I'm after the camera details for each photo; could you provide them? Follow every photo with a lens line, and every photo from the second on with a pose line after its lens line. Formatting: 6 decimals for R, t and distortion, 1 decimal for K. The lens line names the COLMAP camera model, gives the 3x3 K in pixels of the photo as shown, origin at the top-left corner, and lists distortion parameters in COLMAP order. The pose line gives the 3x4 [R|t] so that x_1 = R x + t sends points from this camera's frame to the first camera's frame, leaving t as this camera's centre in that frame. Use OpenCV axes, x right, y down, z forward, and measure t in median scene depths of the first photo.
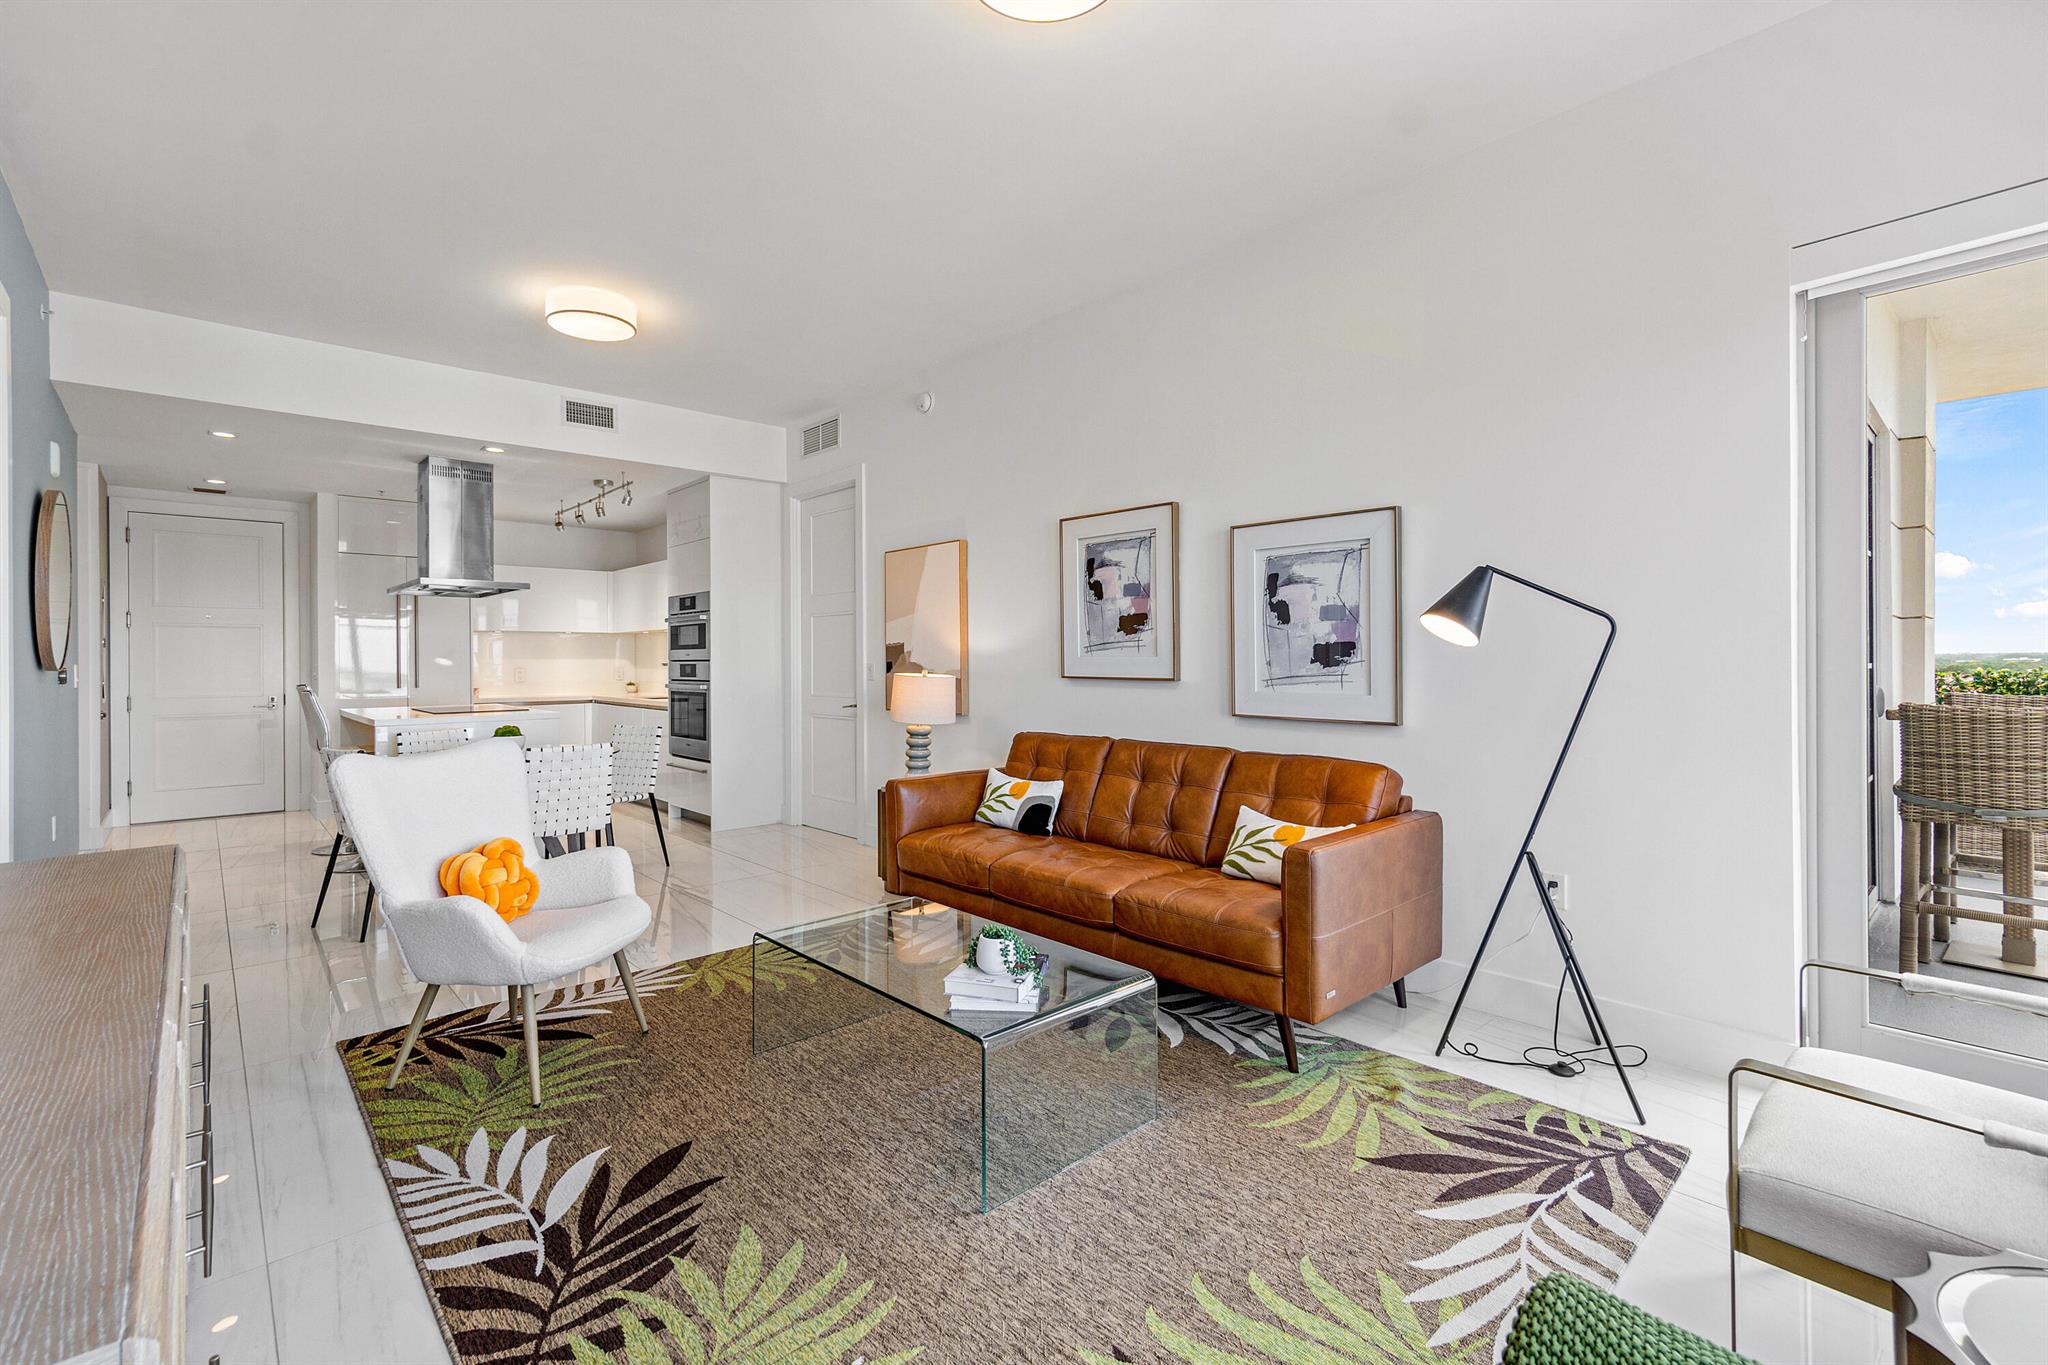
lens RADIAL K [[907.6, 0, 1011.1], [0, 907.6, 666.9], [0, 0, 1]] dist [0.005035, -0.000014]
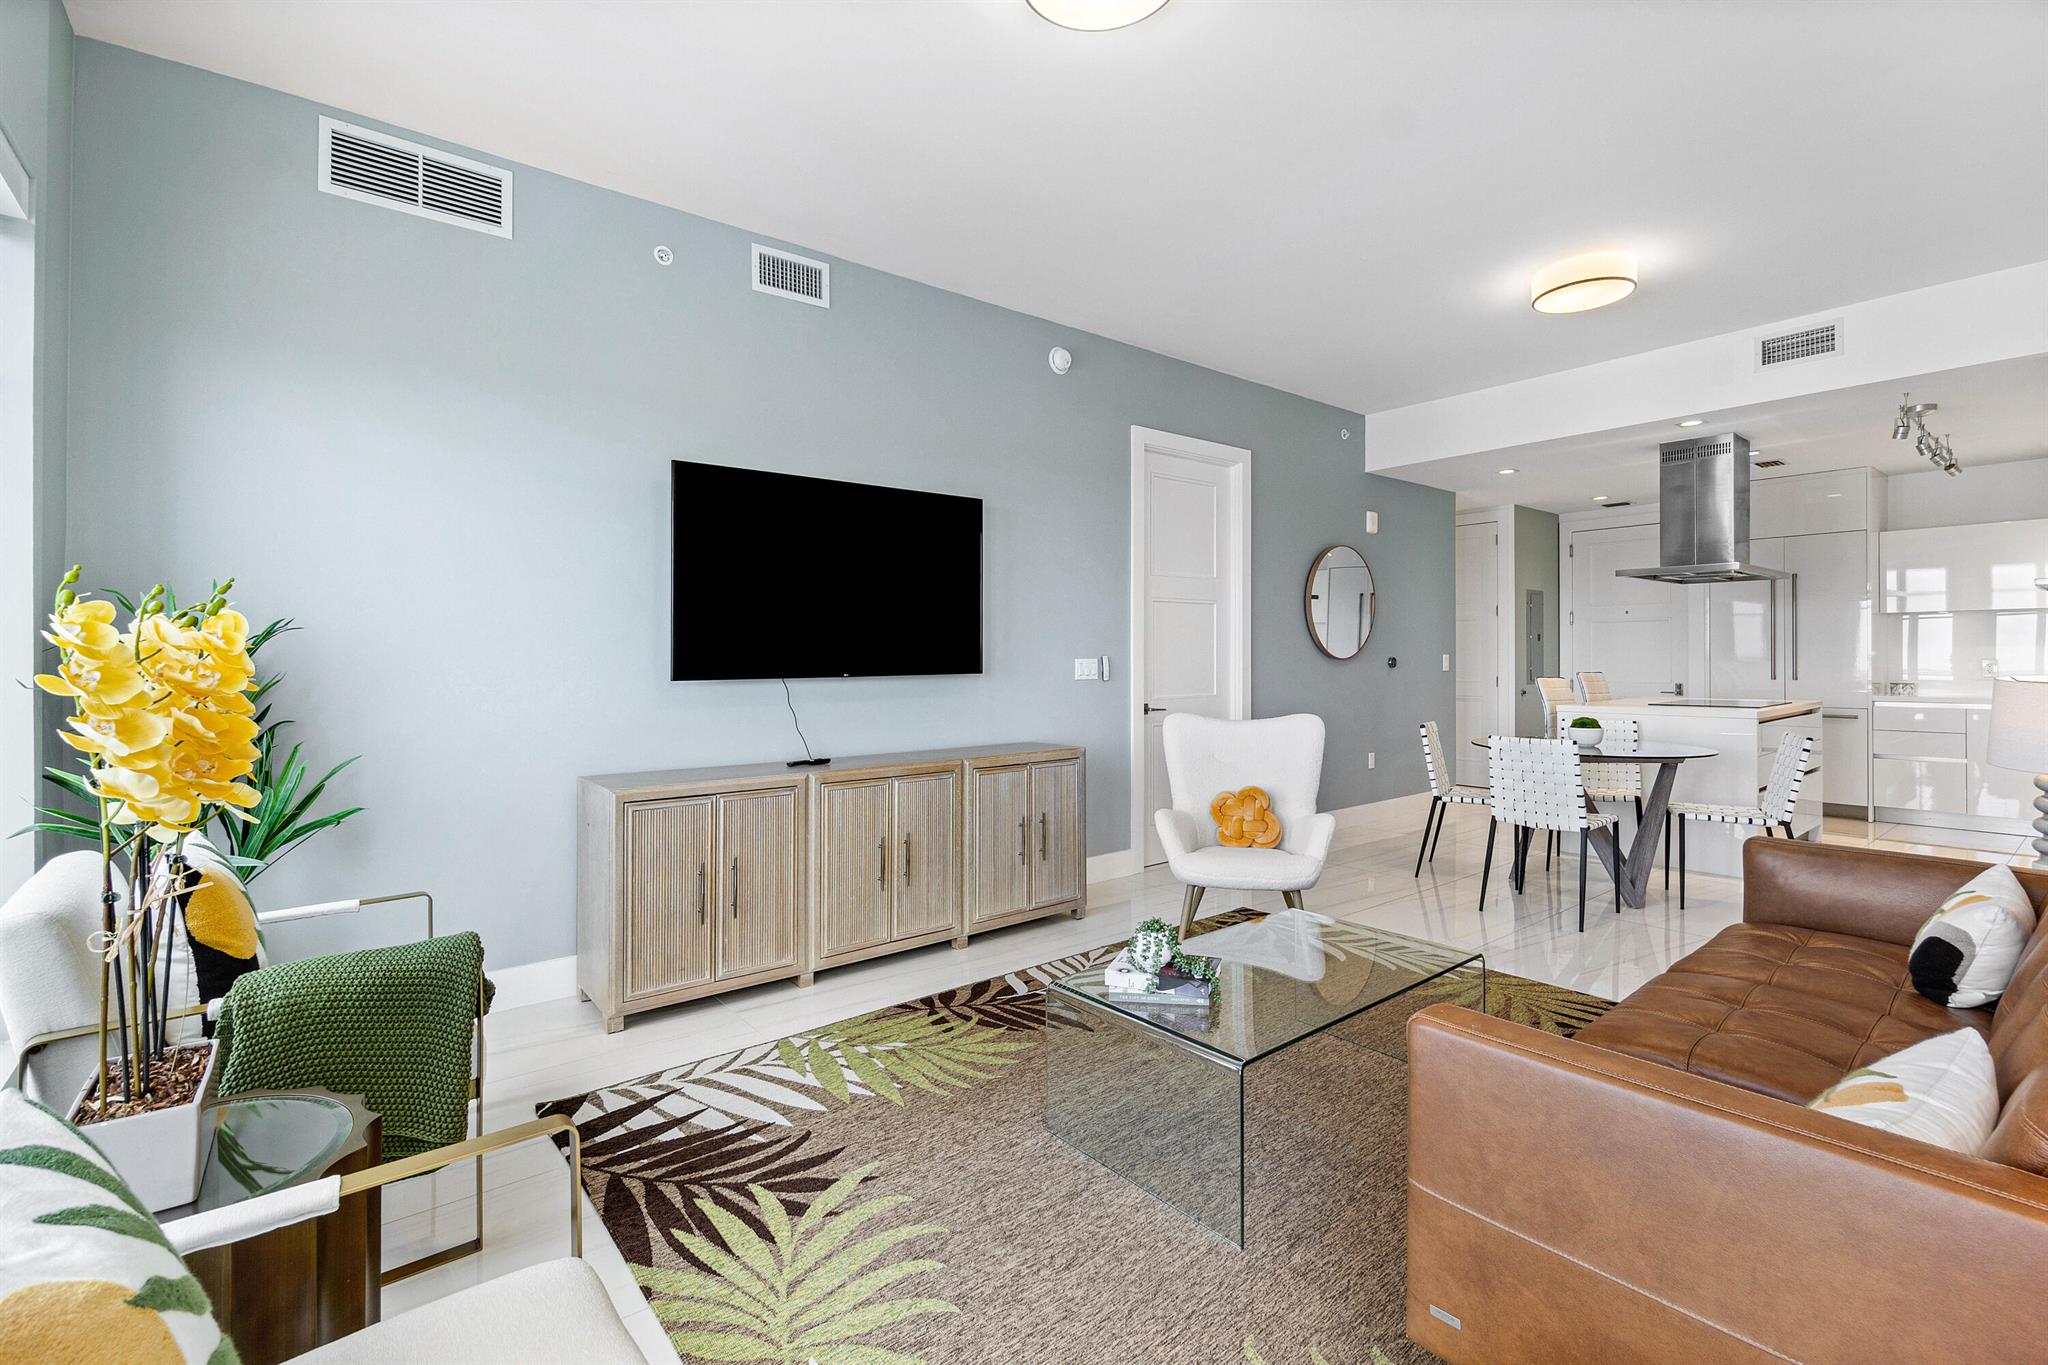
lens RADIAL K [[907.6, 0, 1007.3], [0, 907.6, 664.6], [0, 0, 1]] dist [0.005035, -0.000014]
pose [[-0.065677, 0.015427, -0.997722, 1.124193], [-0.000969, 0.999879, 0.015524, -0.019243], [0.997840, 0.001986, -0.065654, 1.011823]]
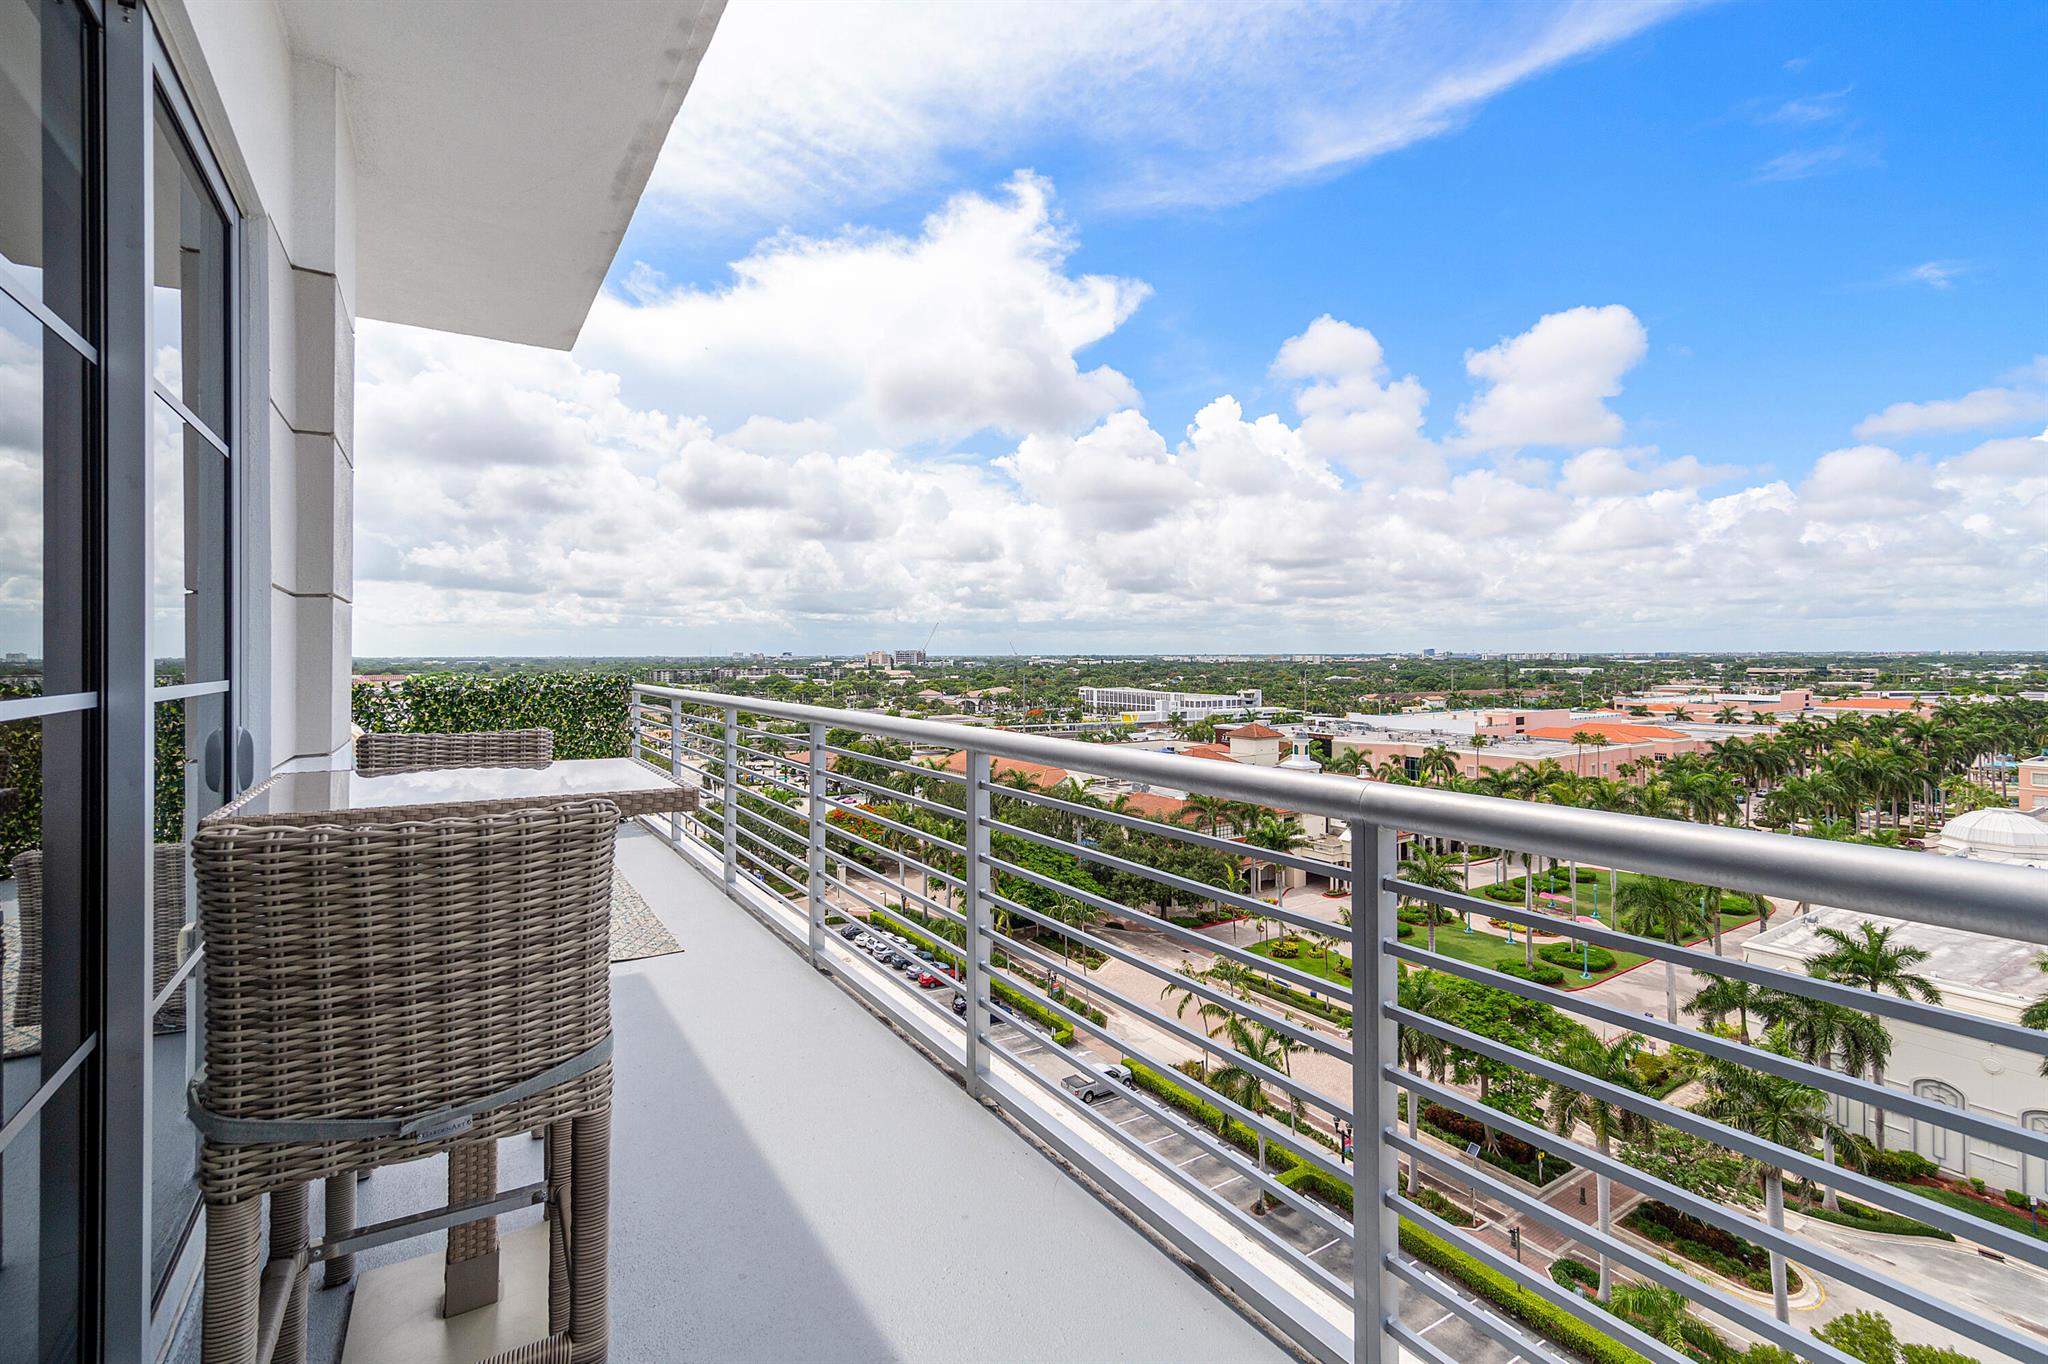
lens RADIAL K [[907.6, 0, 1020.7], [0, 907.6, 665.3], [0, 0, 1]] dist [0.005035, -0.000014]
pose [[0.162189, 0.006919, 0.986735, 0.734626], [-0.004592, 0.999970, -0.006257, -0.014588], [-0.986749, -0.003517, 0.162216, 0.696136]]
